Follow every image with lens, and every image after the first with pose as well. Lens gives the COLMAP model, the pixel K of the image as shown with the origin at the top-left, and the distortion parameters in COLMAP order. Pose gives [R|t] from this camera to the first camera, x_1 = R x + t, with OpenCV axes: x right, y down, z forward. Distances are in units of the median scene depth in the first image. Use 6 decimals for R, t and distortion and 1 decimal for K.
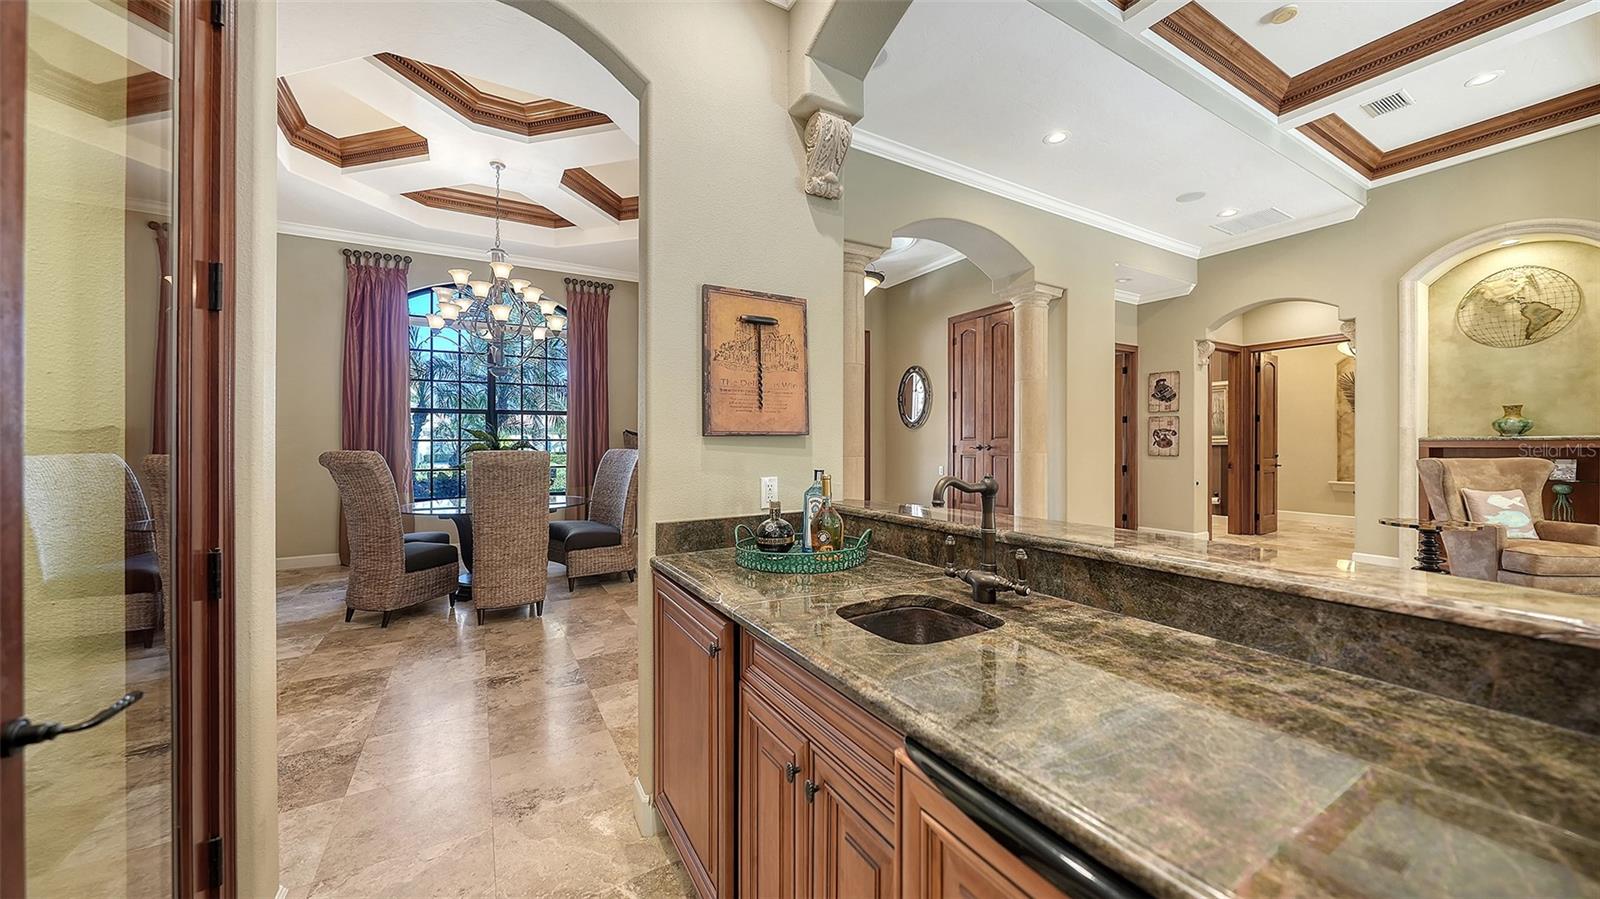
lens RADIAL K [[550.1, 0, 798.8], [0, 550.1, 441.2], [0, 0, 1]] dist [-0.003161, -0.000006]
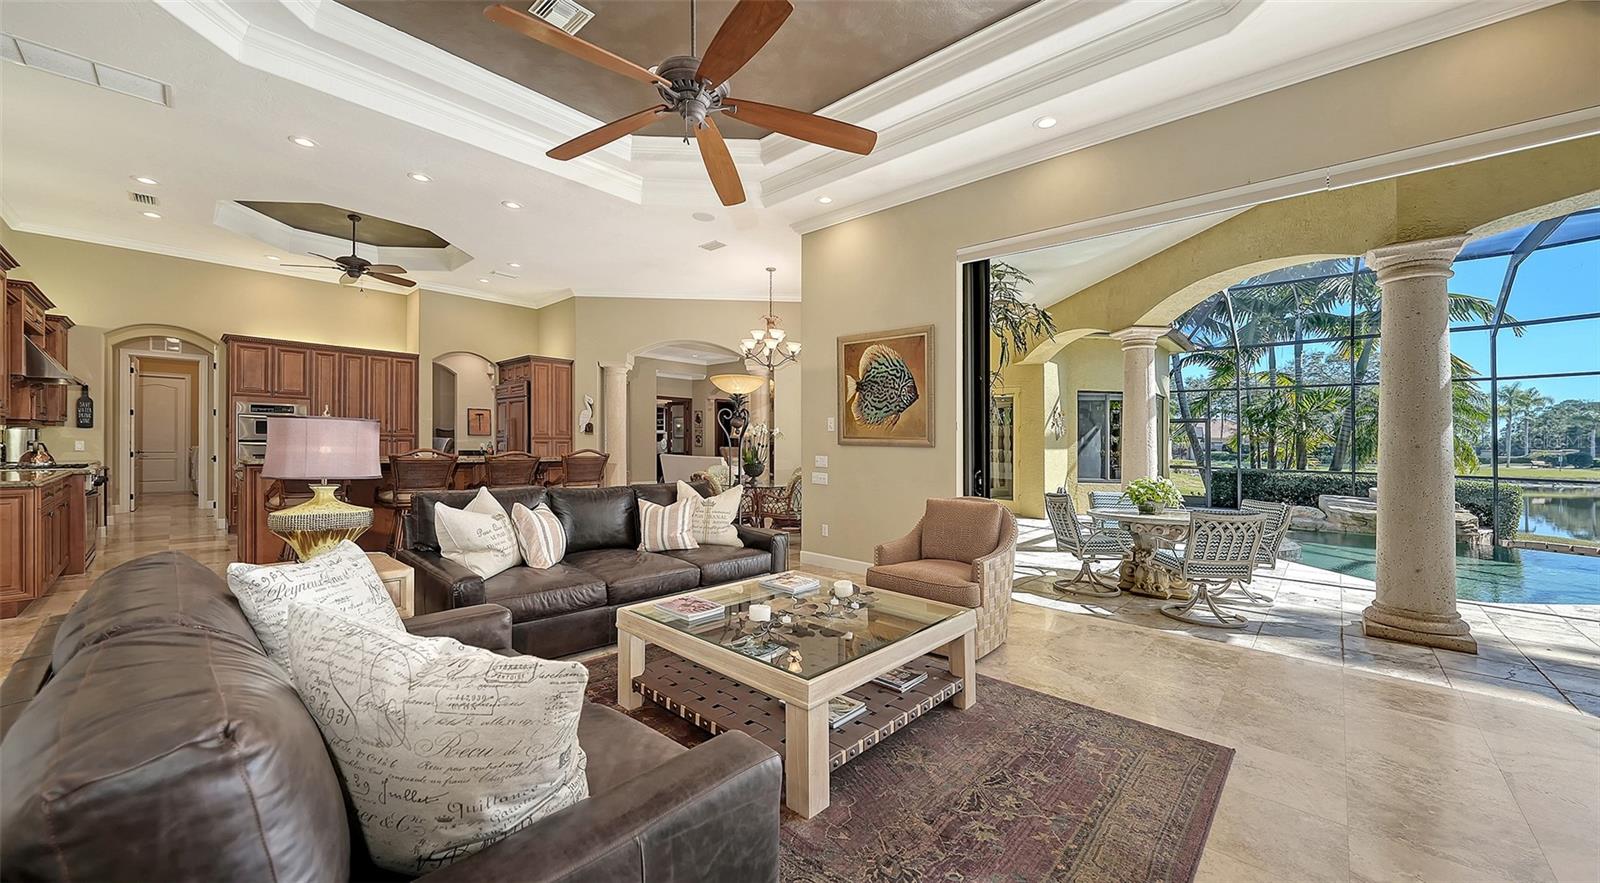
lens RADIAL K [[557.0, 0, 783.2], [0, 557.0, 452.1], [0, 0, 1]] dist [-0.007627, 0.000211]
pose [[0.954154, 0.018973, 0.298714, 0.468576], [-0.026456, 0.999429, 0.021028, -0.015868], [-0.298144, -0.027967, 0.954111, -2.054686]]
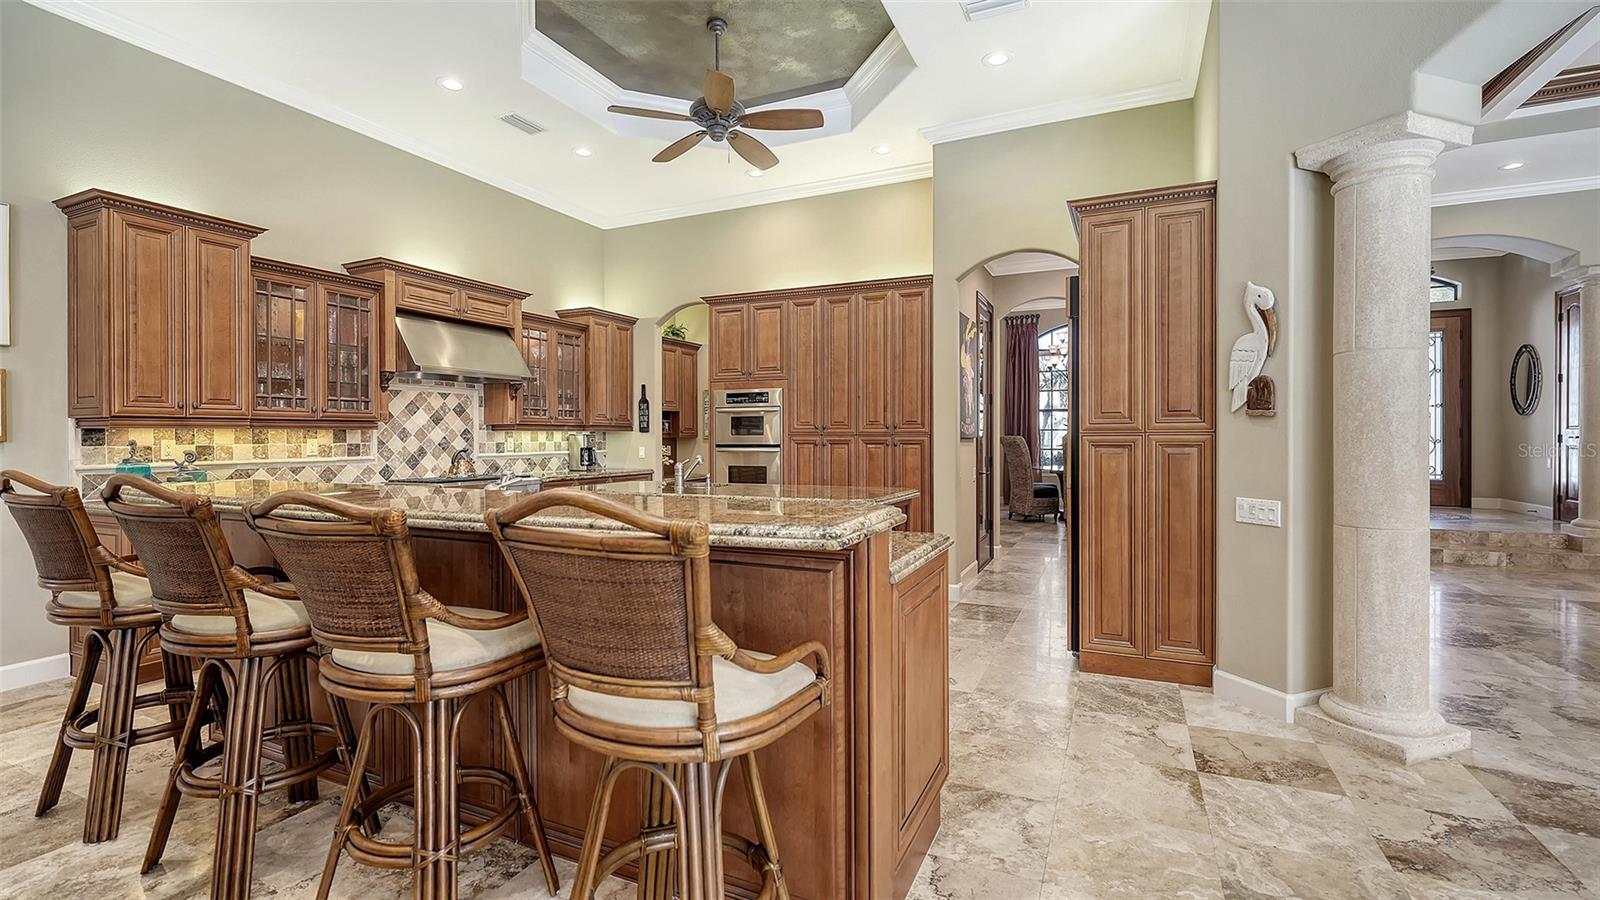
lens RADIAL K [[705.4, 0, 811.6], [0, 705.4, 432.2], [0, 0, 1]] dist [0.005601, -0.000349]
pose [[0.582892, 0.000534, -0.812549, 0.694097], [0.004004, 0.999986, 0.003530, -0.006748], [0.812539, -0.005311, 0.582882, -0.890261]]
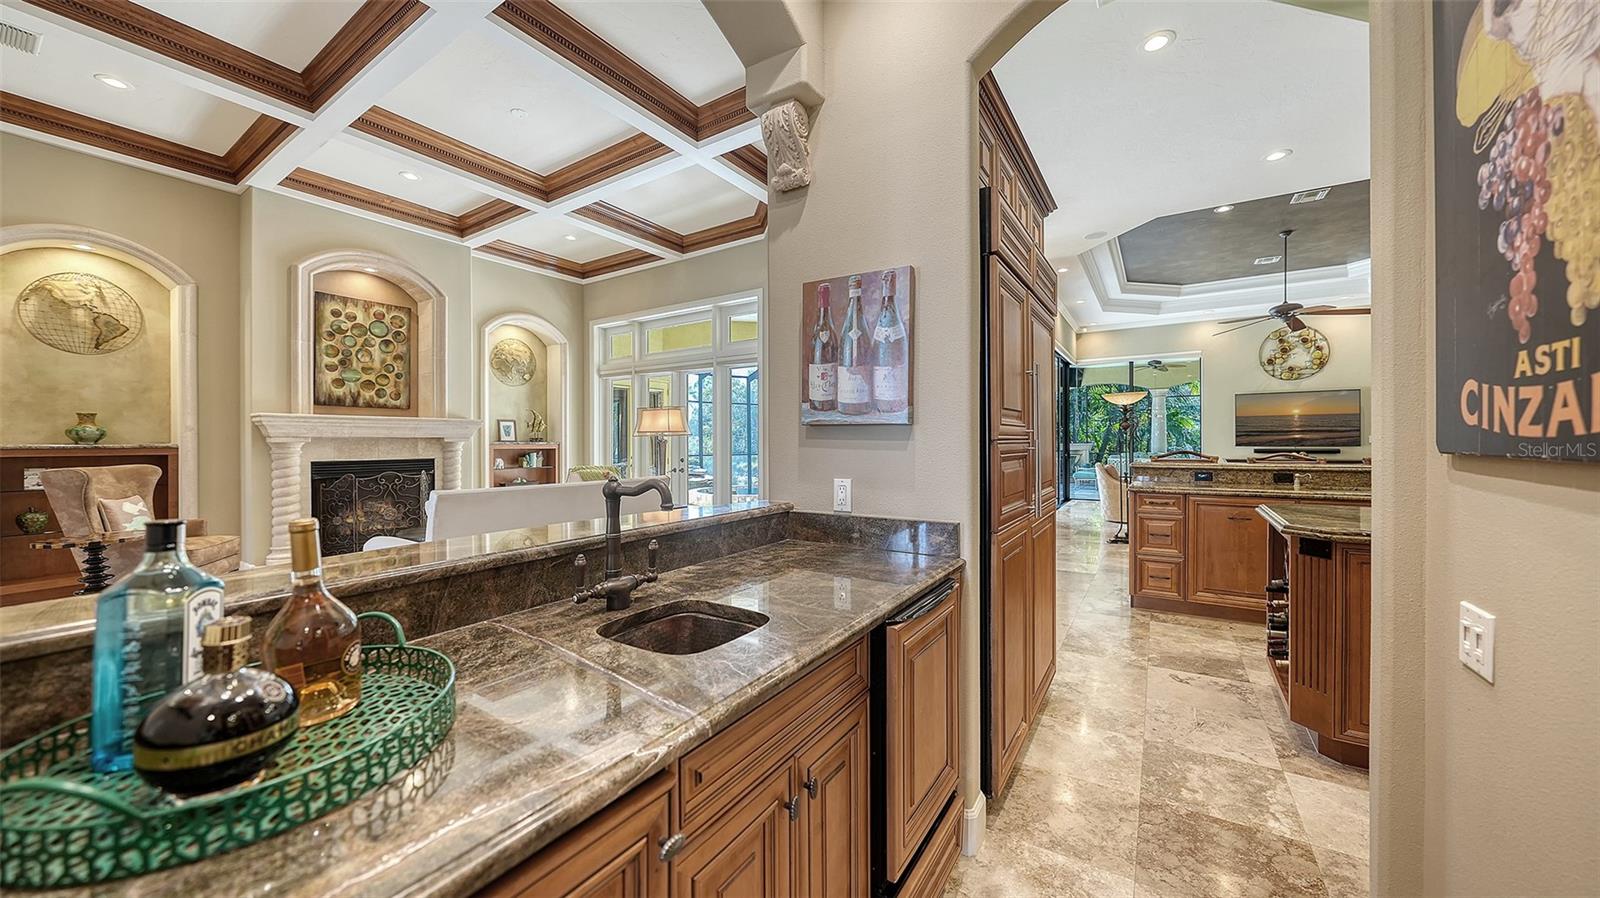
lens RADIAL K [[557.0, 0, 808.7], [0, 557.0, 448.2], [0, 0, 1]] dist [-0.007627, 0.000211]
pose [[-0.460559, -0.000799, 0.887629, -0.177049], [0.005592, 0.999977, 0.003801, 0.001244], [-0.887612, 0.006714, -0.460544, 0.293846]]
